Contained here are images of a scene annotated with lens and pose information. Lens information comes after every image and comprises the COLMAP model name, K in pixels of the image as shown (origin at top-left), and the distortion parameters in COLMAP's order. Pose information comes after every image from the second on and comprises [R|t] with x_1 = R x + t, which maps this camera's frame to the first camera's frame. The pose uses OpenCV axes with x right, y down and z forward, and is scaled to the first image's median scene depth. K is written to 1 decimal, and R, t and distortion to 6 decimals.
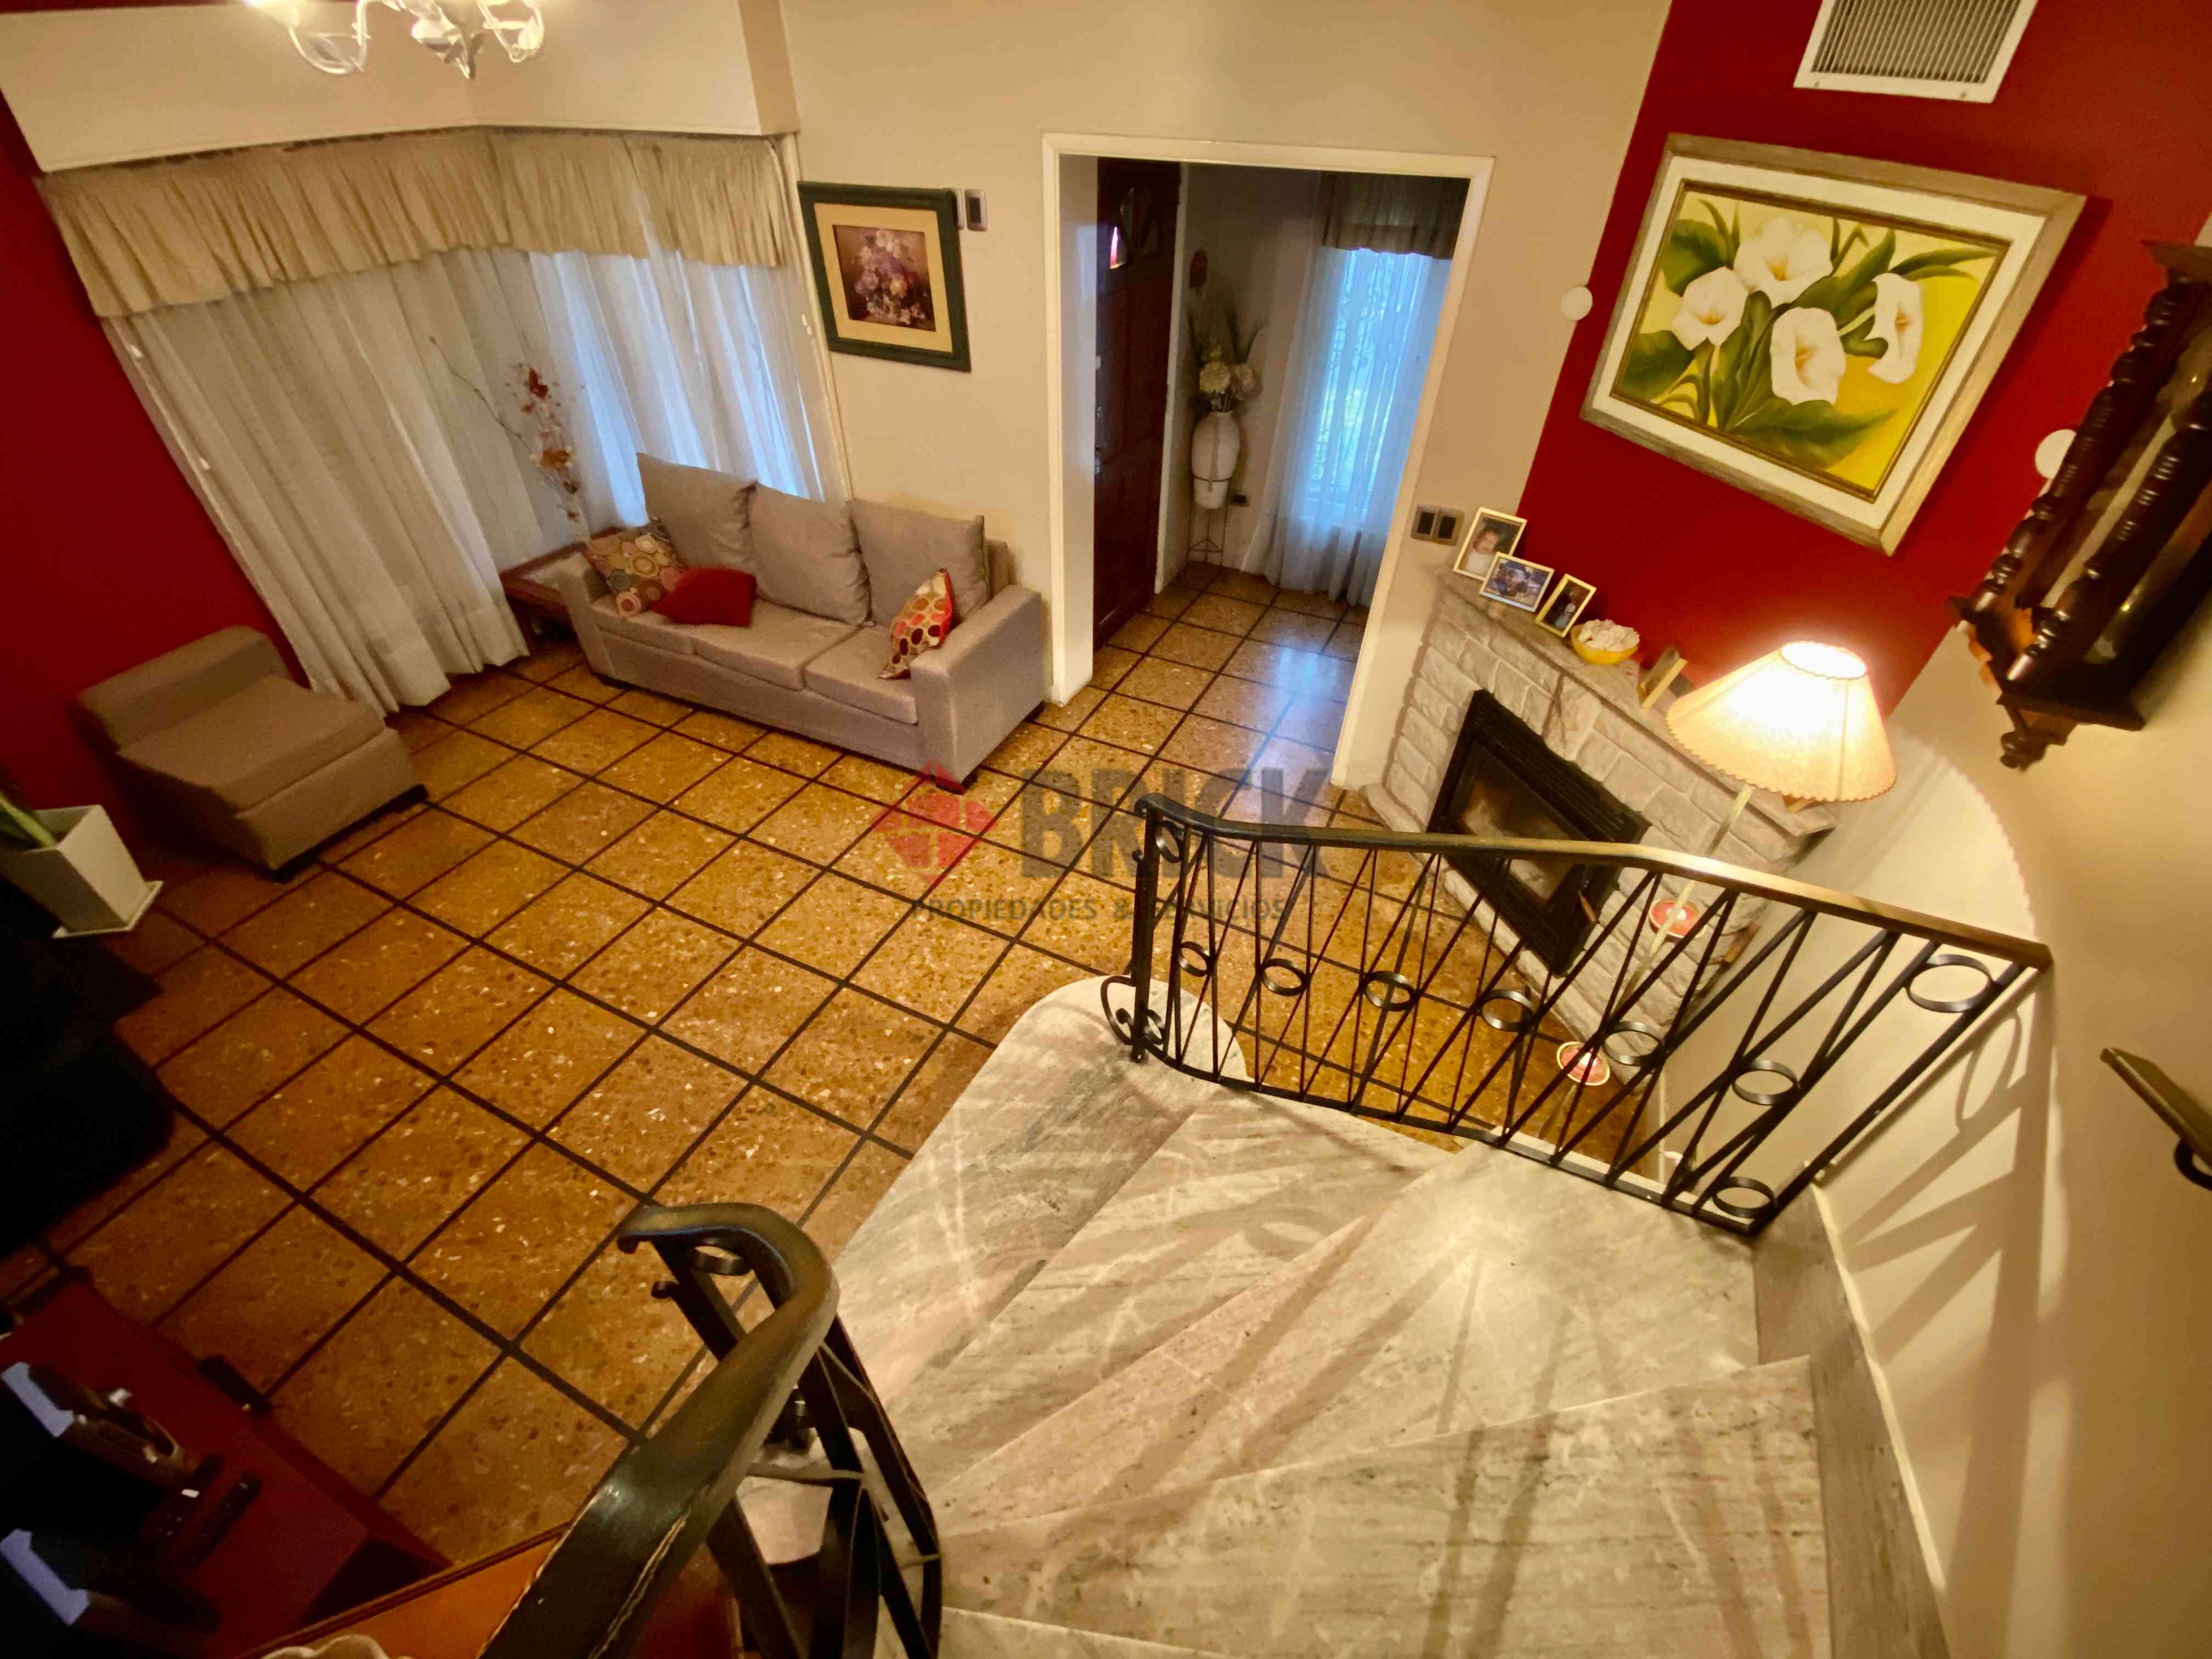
lens RADIAL K [[896.0, 0, 1113.5], [0, 896.0, 823.1], [0, 0, 1]] dist [0.030054, -0.026690]
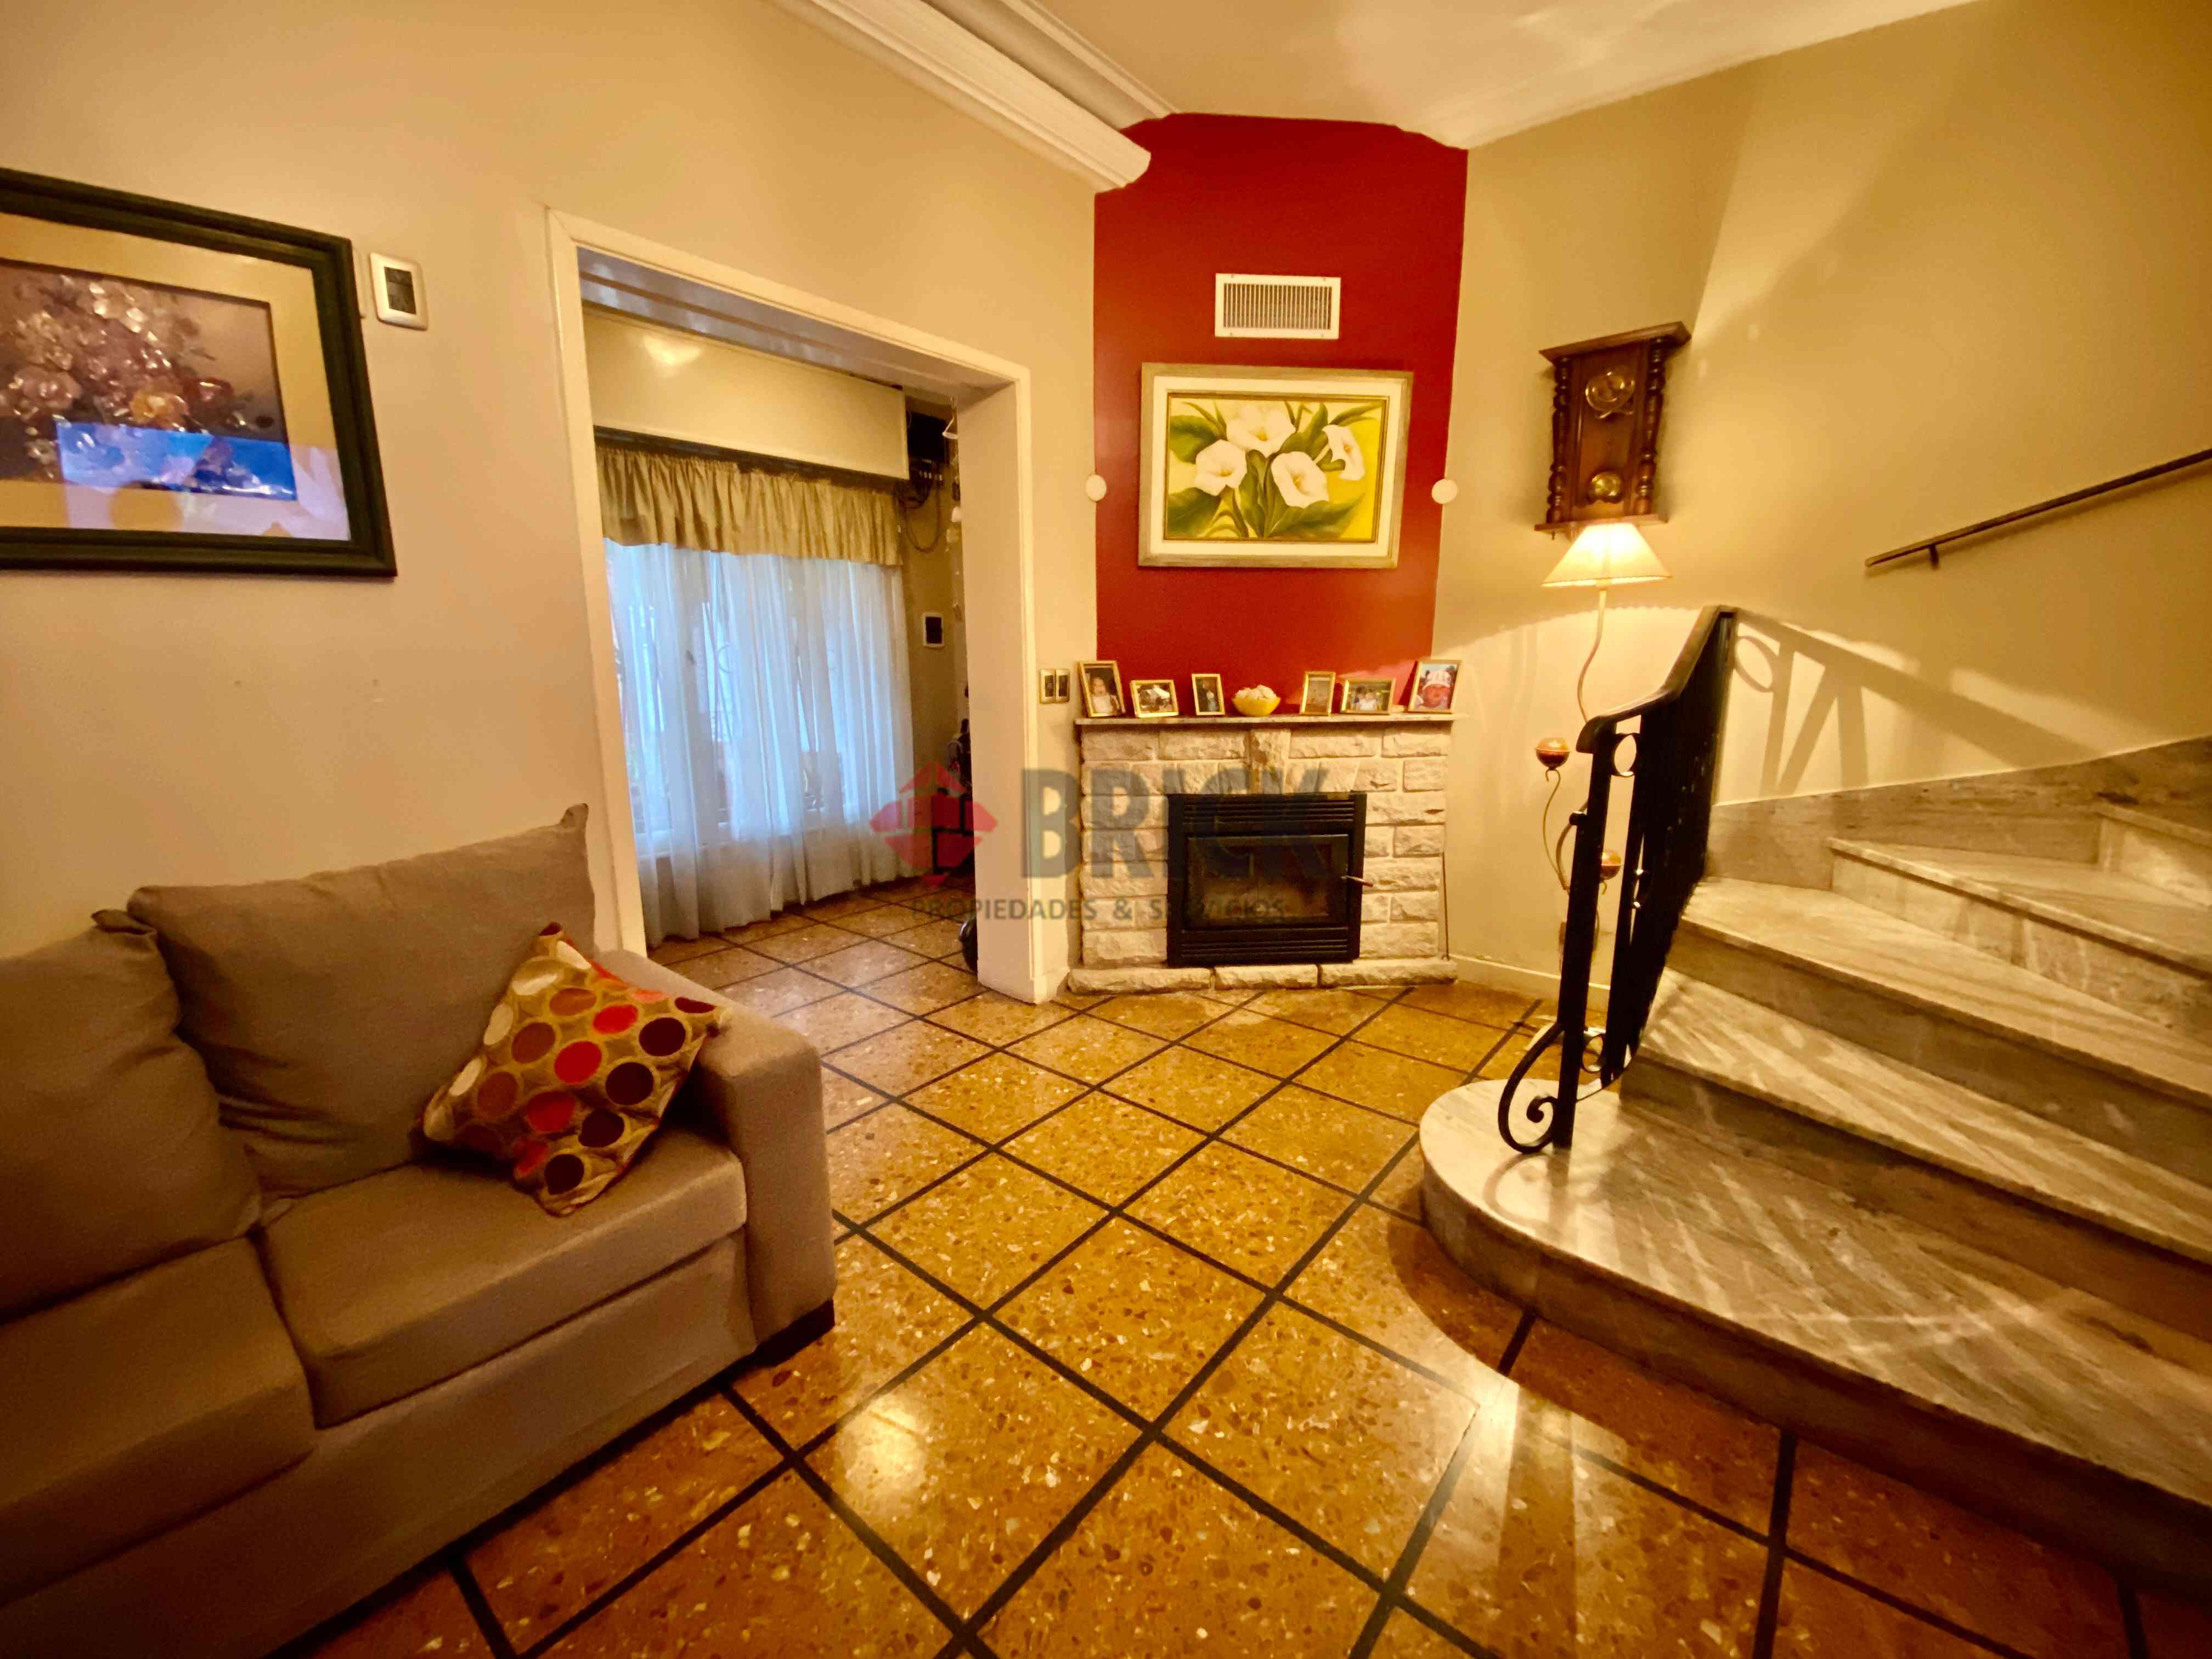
lens RADIAL K [[896.0, 0, 1113.5], [0, 896.0, 823.1], [0, 0, 1]] dist [0.030054, -0.026690]
pose [[0.239484, -0.202764, 0.949492, -0.899802], [0.636804, 0.771015, 0.004034, -0.244984], [-0.732890, 0.603674, 0.313767, 1.035558]]
